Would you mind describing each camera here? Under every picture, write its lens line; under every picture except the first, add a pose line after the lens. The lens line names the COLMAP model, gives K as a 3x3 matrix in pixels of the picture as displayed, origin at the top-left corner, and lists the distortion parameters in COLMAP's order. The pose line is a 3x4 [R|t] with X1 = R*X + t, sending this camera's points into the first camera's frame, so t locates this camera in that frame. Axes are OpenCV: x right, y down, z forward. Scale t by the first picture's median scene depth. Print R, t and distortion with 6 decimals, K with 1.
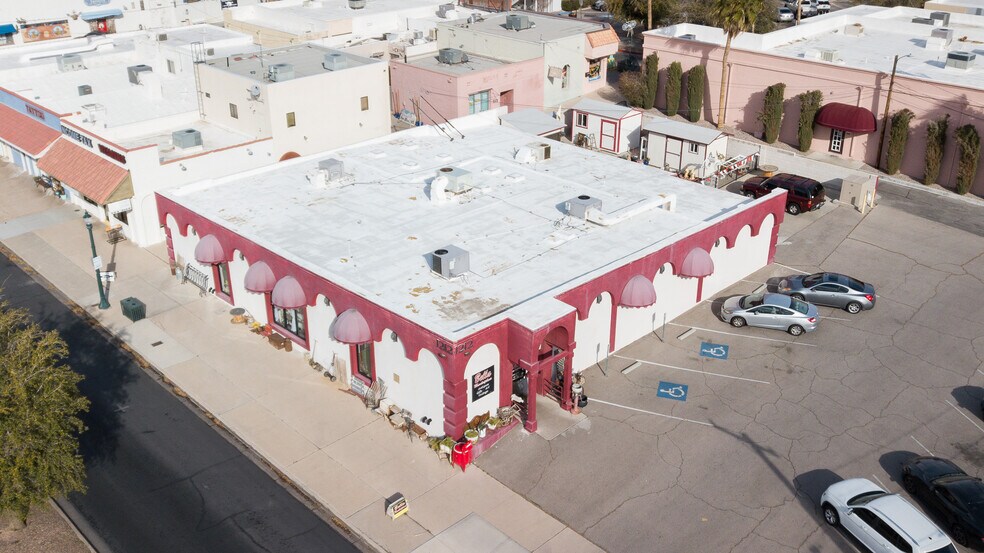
lens RADIAL K [[945.4, 0, 478.9], [0, 945.4, 279.2], [0, 0, 1]] dist [0.131701, -0.359901]
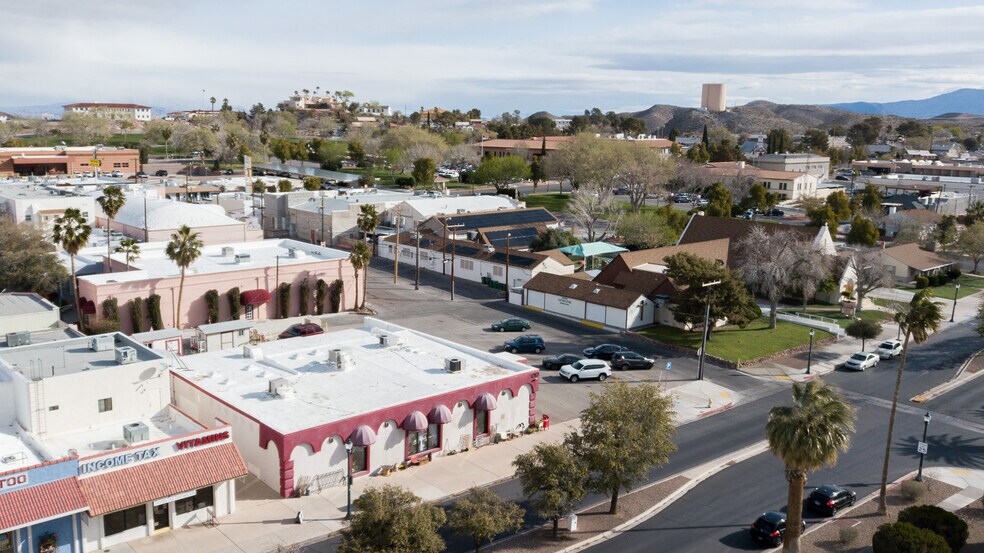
lens RADIAL K [[852.0, 0, 458.3], [0, 852.0, 276.9], [0, 0, 1]] dist [0.003521, 0.000063]
pose [[0.055670, -0.175753, 0.982859, -1.297990], [0.410508, 0.901365, 0.137929, -0.317067], [-0.910156, 0.395793, 0.122327, 0.577166]]
